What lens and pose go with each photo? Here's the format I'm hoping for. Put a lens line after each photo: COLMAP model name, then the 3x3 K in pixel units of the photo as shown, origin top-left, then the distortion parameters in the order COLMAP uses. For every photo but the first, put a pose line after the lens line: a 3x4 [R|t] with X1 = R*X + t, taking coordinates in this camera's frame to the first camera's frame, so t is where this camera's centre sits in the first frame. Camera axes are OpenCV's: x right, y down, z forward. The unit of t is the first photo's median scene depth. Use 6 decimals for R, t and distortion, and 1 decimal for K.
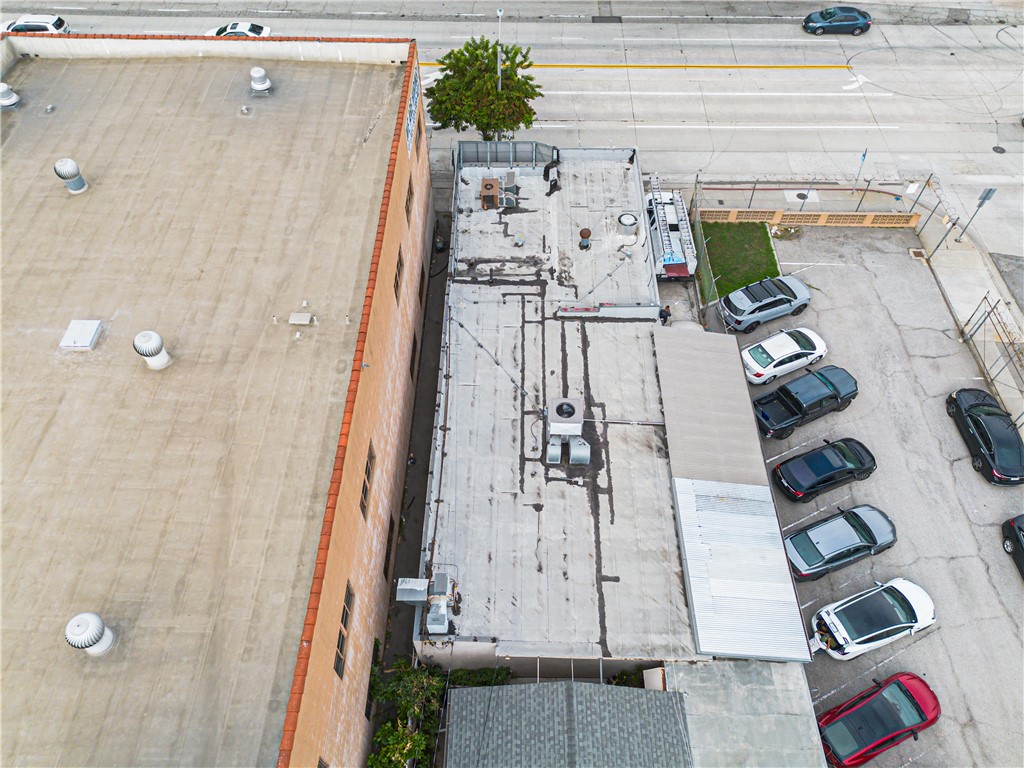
lens RADIAL K [[735.1, 0, 513.4], [0, 735.1, 389.5], [0, 0, 1]] dist [0.092488, -0.107631]
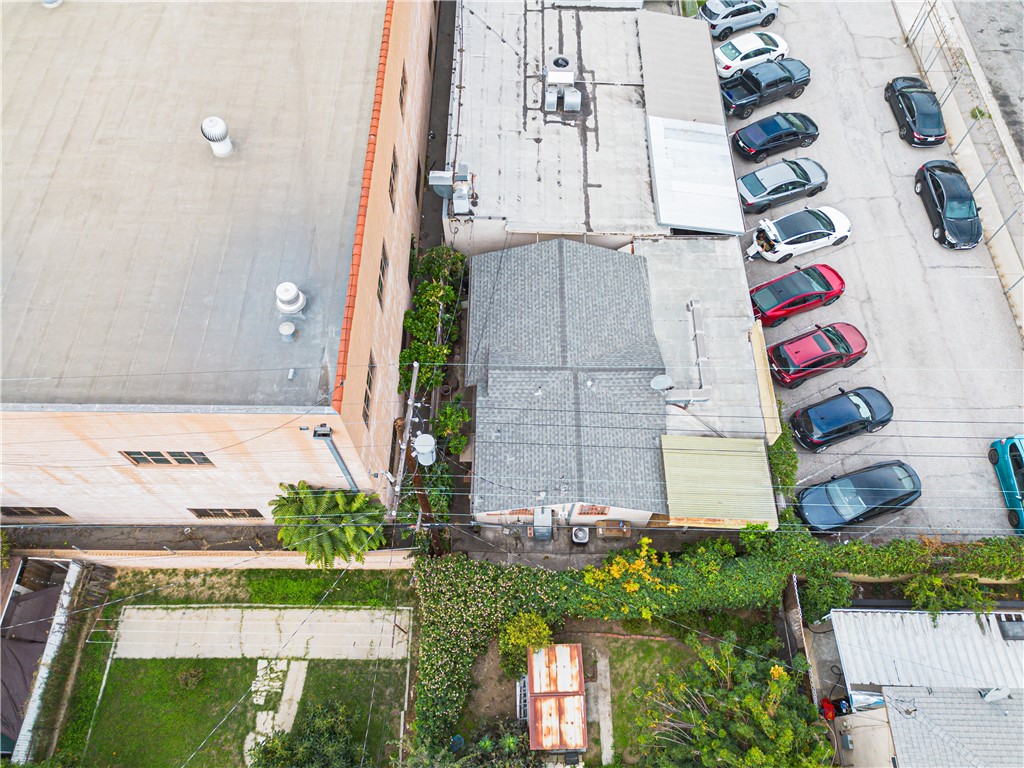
lens RADIAL K [[734.4, 0, 510.3], [0, 734.4, 395.6], [0, 0, 1]] dist [0.058810, -0.050385]
pose [[0.999991, -0.002759, -0.003325, -0.009378], [0.003223, 0.988846, 0.148904, 0.375293], [0.002877, -0.148913, 0.988846, -0.276330]]
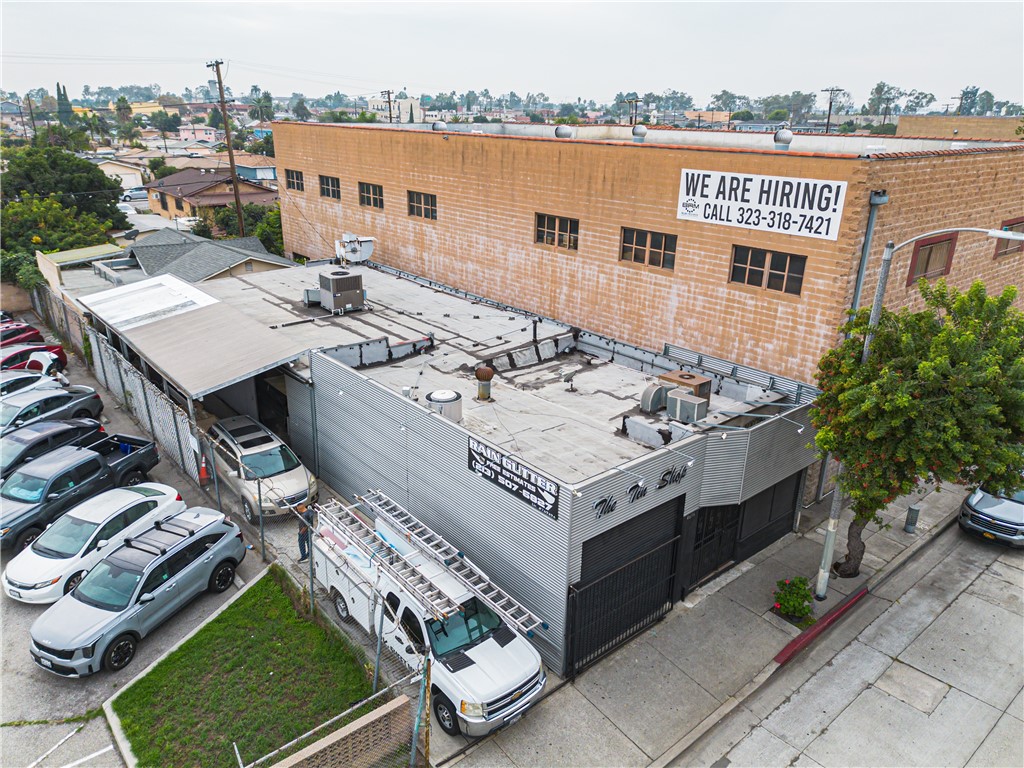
lens RADIAL K [[724.9, 0, 513.6], [0, 724.9, 390.6], [0, 0, 1]] dist [0.112149, -0.166088]
pose [[-0.754141, 0.222539, -0.617857, 0.547220], [-0.535630, 0.335915, 0.774766, -0.827920], [0.379962, 0.915226, -0.134129, 1.342650]]
